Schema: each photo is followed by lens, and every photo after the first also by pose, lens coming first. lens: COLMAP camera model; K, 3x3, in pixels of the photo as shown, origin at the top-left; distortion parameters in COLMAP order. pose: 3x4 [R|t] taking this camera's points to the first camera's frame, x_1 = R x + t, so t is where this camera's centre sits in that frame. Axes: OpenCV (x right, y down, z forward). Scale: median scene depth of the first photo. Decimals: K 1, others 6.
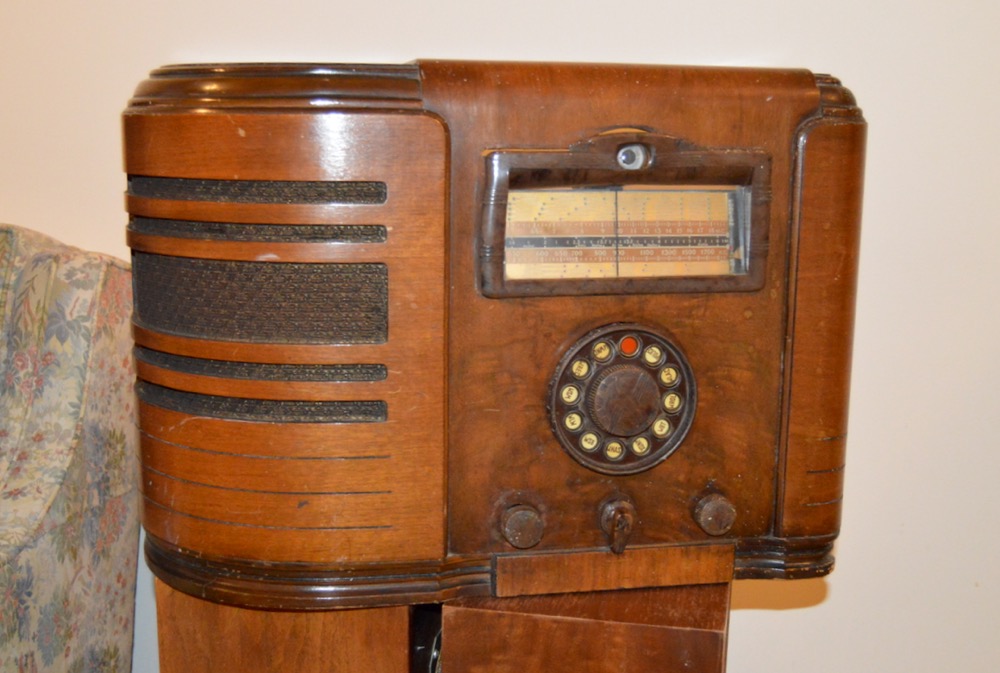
lens RADIAL K [[1287.4, 0, 500.0], [0, 1287.4, 336.5], [0, 0, 1]] dist [-0.080982, -0.021039]
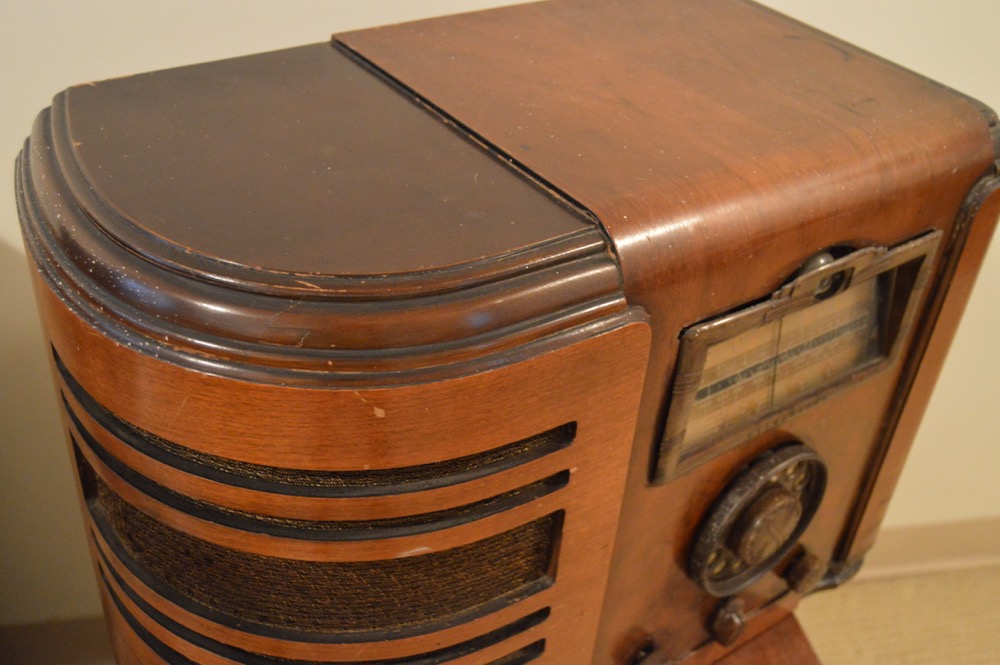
lens RADIAL K [[1095.5, 0, 500.0], [0, 1095.5, 332.5], [0, 0, 1]] dist [-0.084270, 0.039017]
pose [[0.914283, -0.184793, 0.360468, -0.300710], [0.008704, 0.898637, 0.438606, -0.383185], [-0.404982, -0.397873, 0.823218, 0.519063]]
